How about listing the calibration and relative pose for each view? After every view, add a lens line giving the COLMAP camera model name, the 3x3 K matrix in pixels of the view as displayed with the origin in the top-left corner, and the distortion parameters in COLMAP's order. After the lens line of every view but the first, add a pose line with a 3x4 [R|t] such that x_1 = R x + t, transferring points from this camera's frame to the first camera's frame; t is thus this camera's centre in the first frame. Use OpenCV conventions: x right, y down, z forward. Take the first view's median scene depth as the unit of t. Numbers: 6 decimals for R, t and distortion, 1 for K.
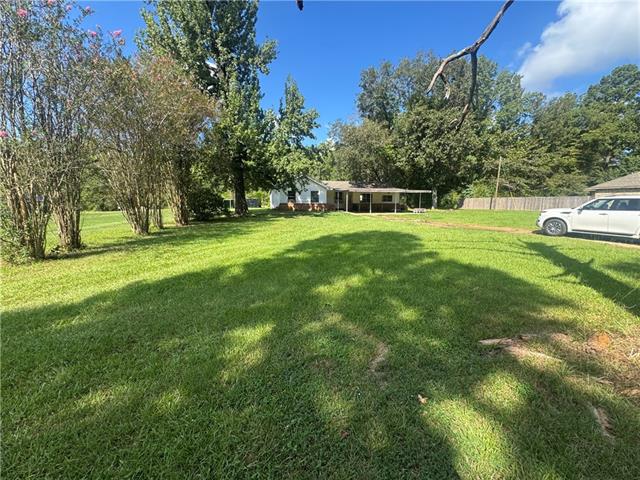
lens RADIAL K [[261.3, 0, 320.0], [0, 261.3, 240.0], [0, 0, 1]] dist [-0.000818, -0.000116]
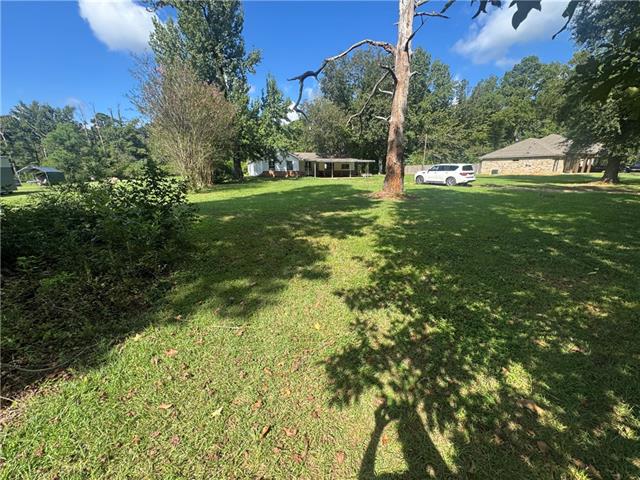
lens RADIAL K [[261.3, 0, 320.0], [0, 261.3, 240.0], [0, 0, 1]] dist [-0.000818, -0.000116]
pose [[0.991687, -0.043913, 0.120947, -0.044922], [0.029769, 0.992761, 0.116361, 0.053096], [-0.125181, -0.111793, 0.985815, -0.332538]]
